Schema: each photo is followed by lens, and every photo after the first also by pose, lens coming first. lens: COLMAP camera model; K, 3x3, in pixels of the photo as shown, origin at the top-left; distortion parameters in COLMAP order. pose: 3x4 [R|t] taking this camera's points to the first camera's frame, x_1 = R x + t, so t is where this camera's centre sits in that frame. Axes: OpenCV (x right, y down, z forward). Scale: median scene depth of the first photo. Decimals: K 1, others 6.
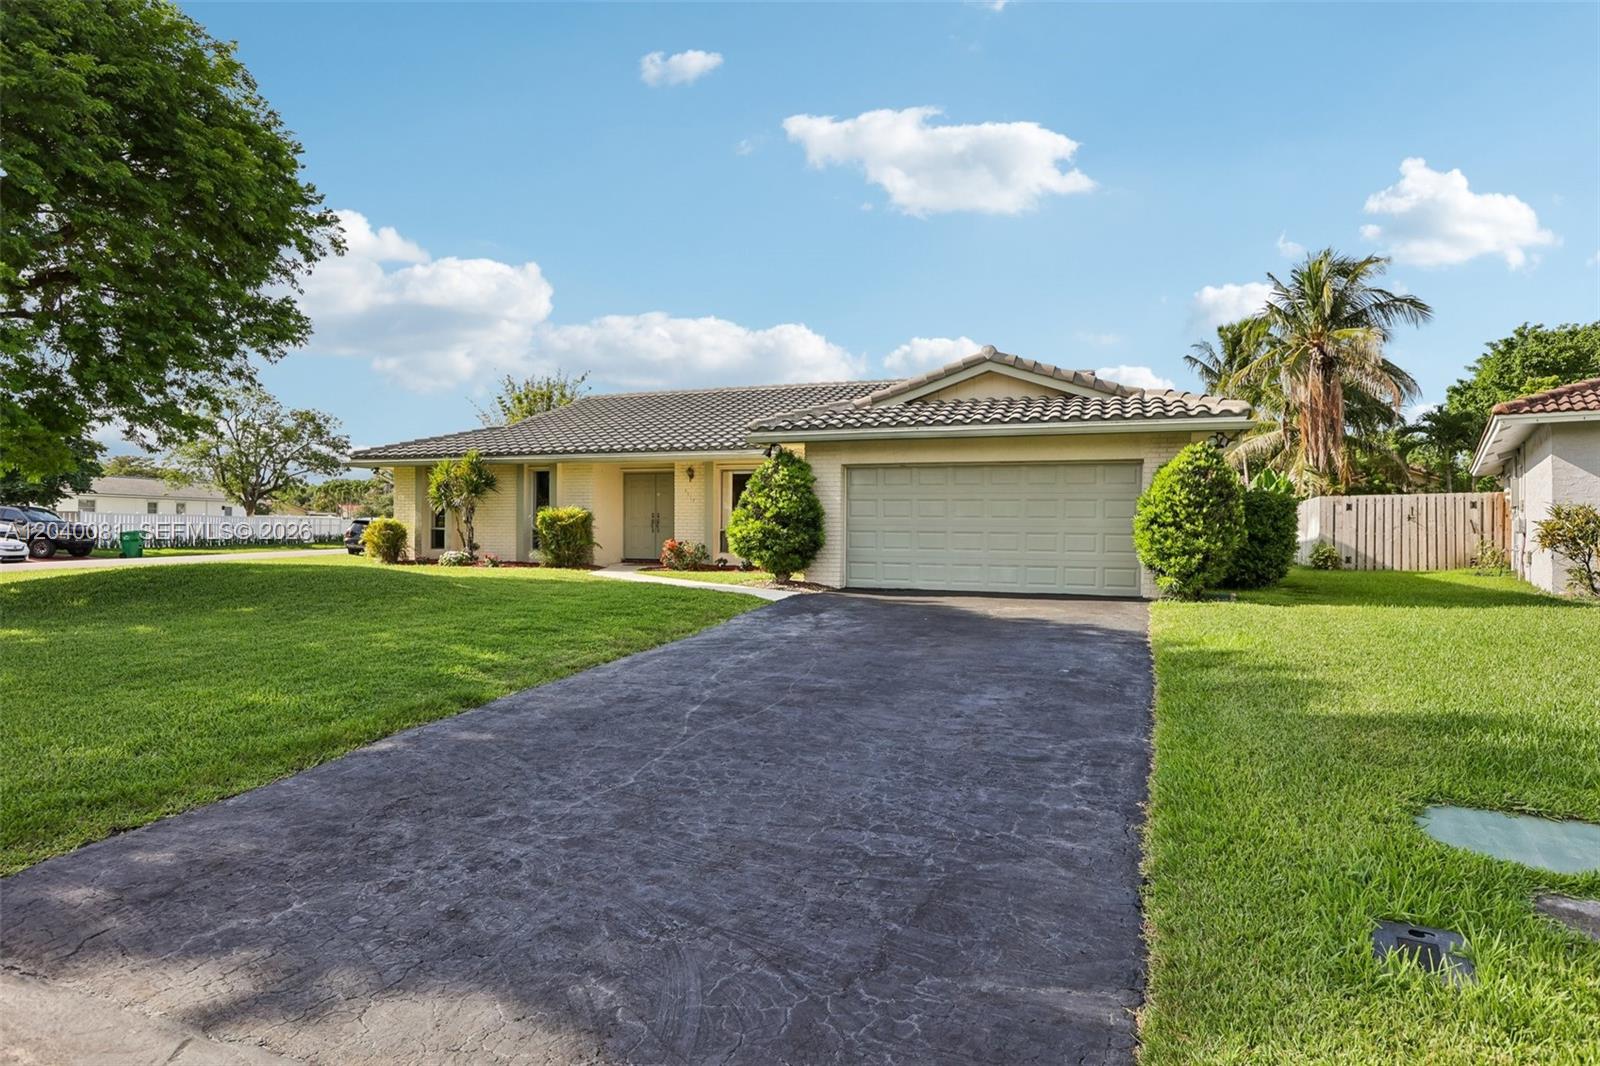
lens RADIAL K [[932.8, 0, 798.9], [0, 932.8, 526.5], [0, 0, 1]] dist [0.001600, 0.001642]
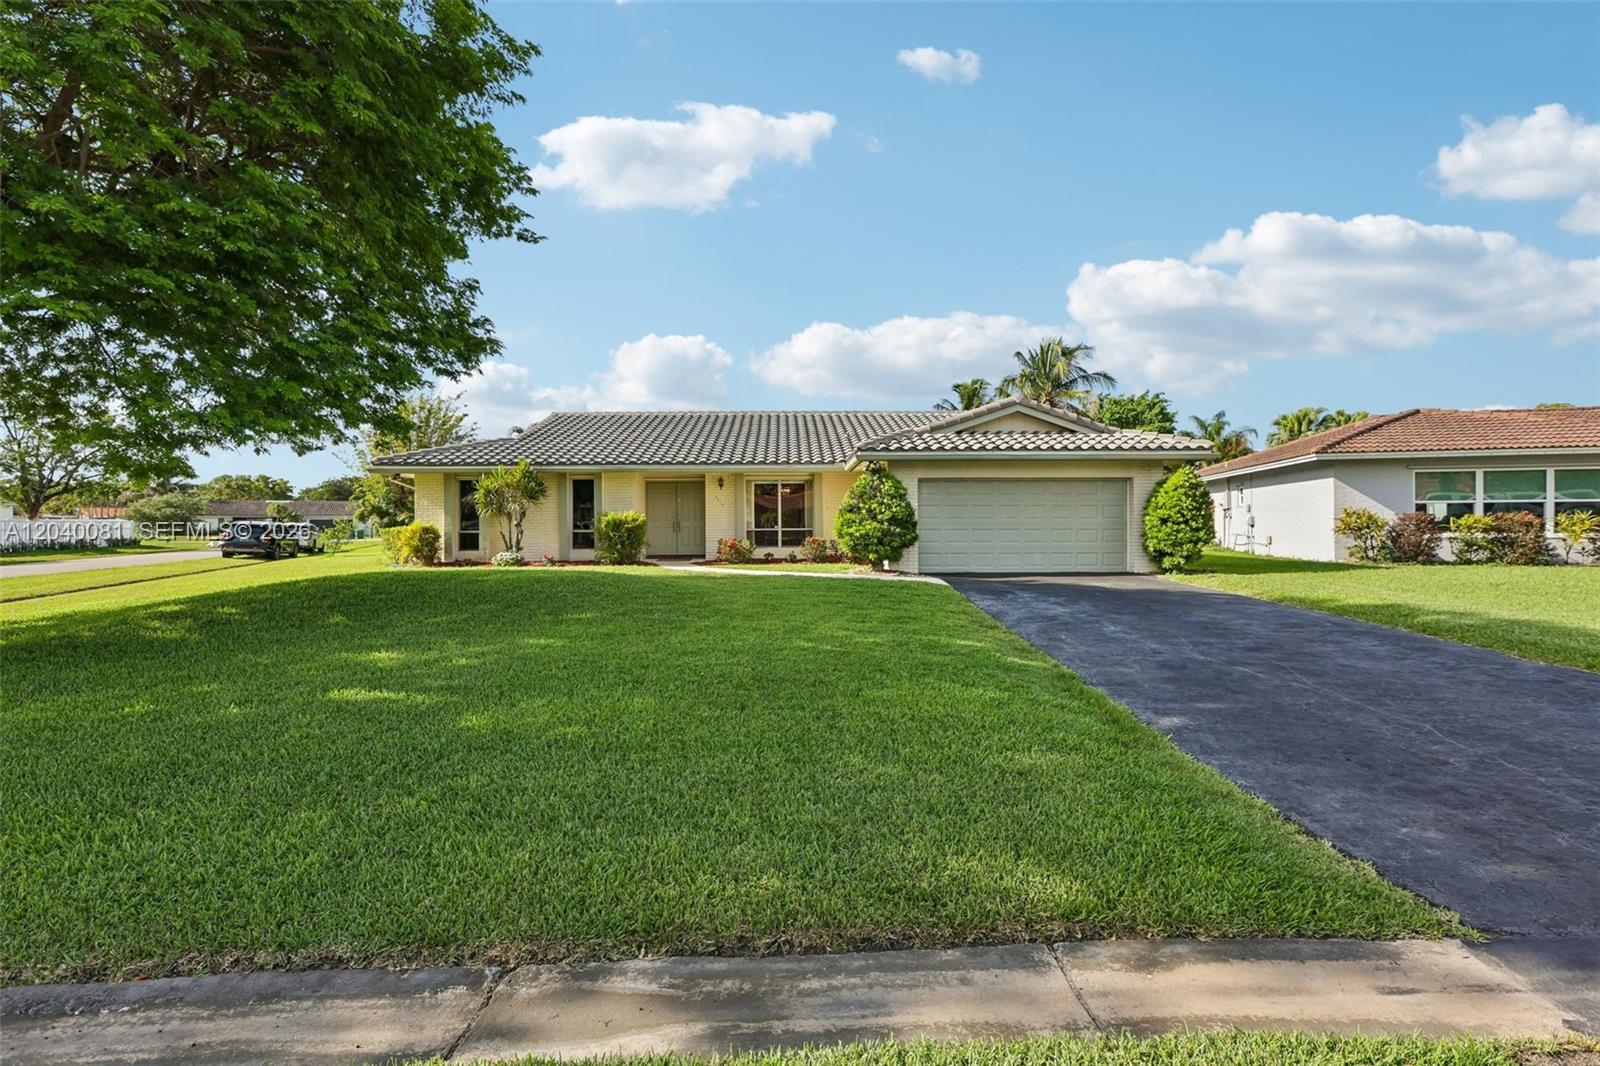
lens RADIAL K [[721.6, 0, 804.0], [0, 721.6, 522.2], [0, 0, 1]] dist [0.002284, -0.000139]
pose [[0.929644, -0.010151, 0.368320, -0.474185], [0.010185, 0.999946, 0.001852, -0.009070], [-0.368319, 0.002029, 0.929697, 0.127288]]
